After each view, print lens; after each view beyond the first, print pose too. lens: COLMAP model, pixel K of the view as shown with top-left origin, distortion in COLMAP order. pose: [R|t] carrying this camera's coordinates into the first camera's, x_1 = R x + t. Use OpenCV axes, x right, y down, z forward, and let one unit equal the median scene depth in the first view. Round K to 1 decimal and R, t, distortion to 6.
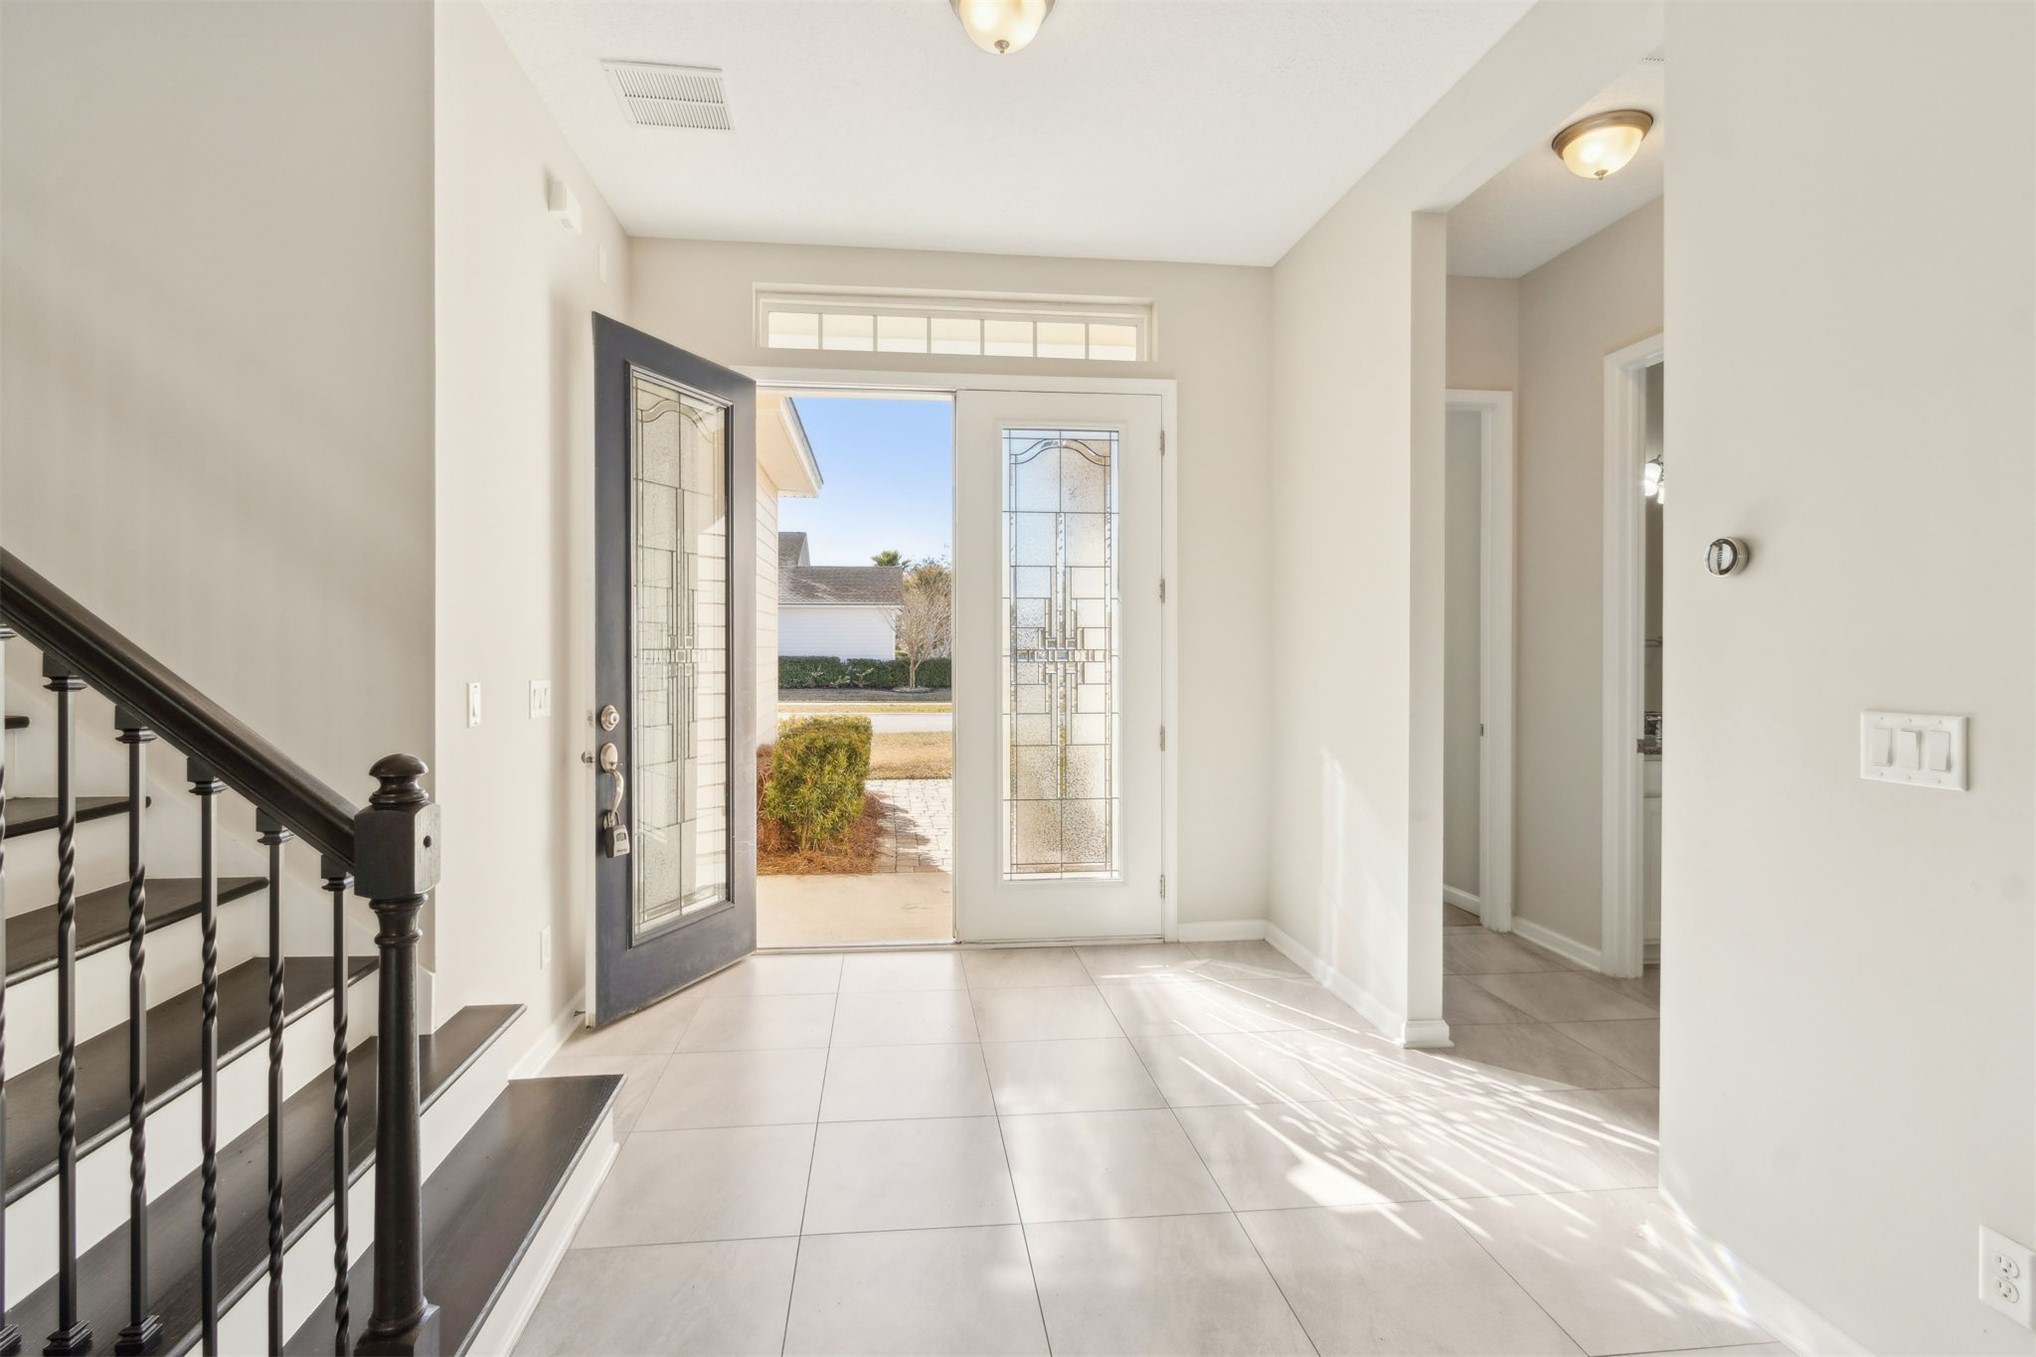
lens RADIAL K [[956.3, 0, 973.7], [0, 956.3, 669.8], [0, 0, 1]] dist [0.001758, 0.000021]
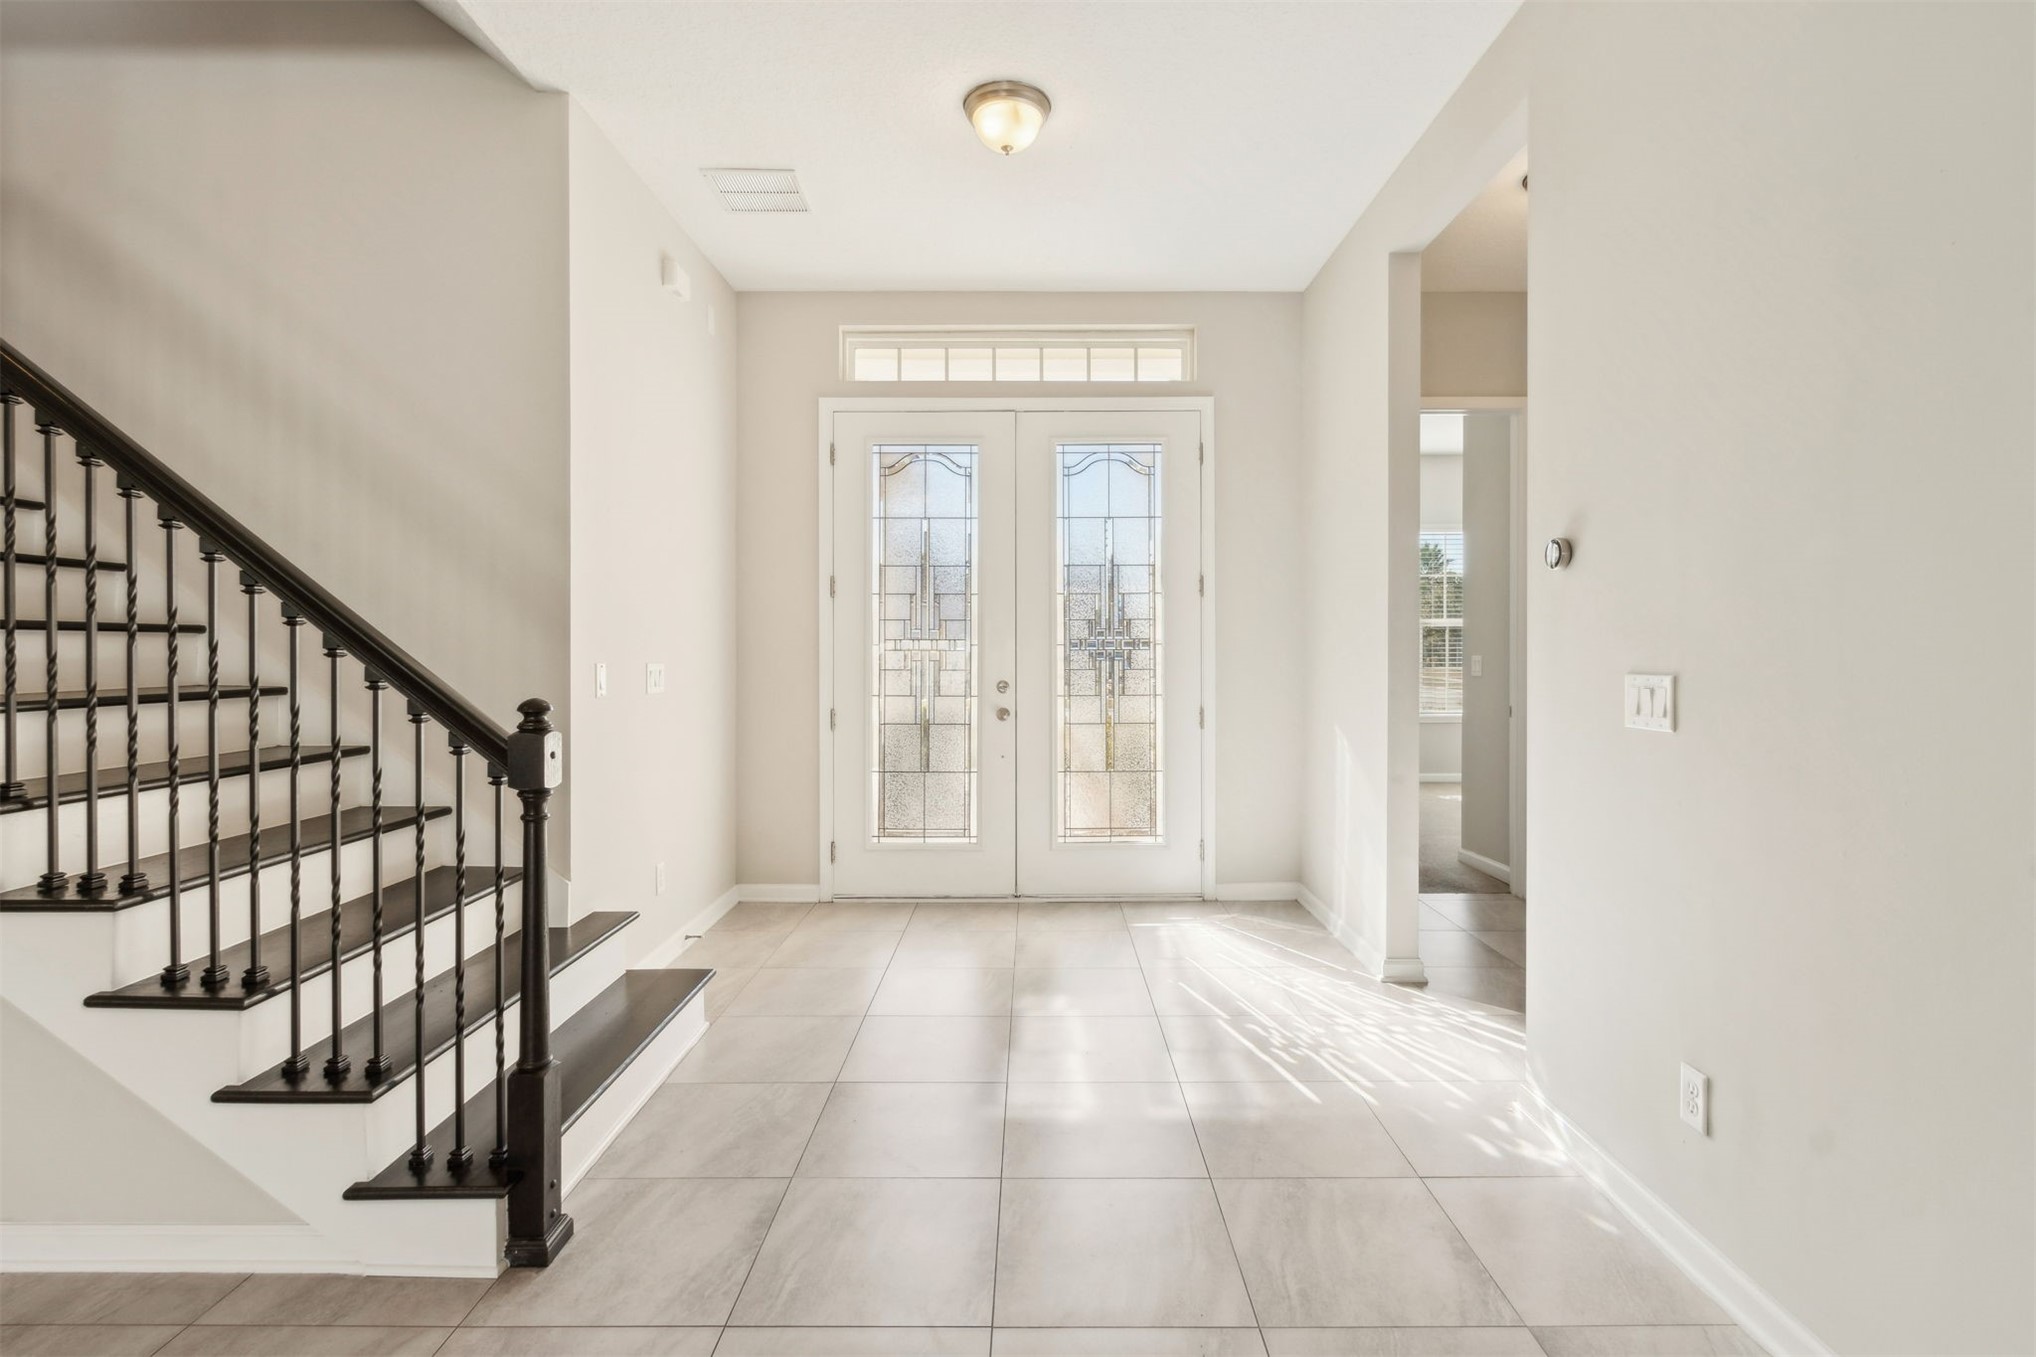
lens RADIAL K [[956.3, 0, 1019.3], [0, 956.3, 661.7], [0, 0, 1]] dist [0.001758, 0.000021]
pose [[0.995398, -0.004027, -0.095737, 0.161092], [0.003460, 0.999975, -0.006092, 0.020853], [0.095760, 0.005733, 0.995388, -0.229184]]
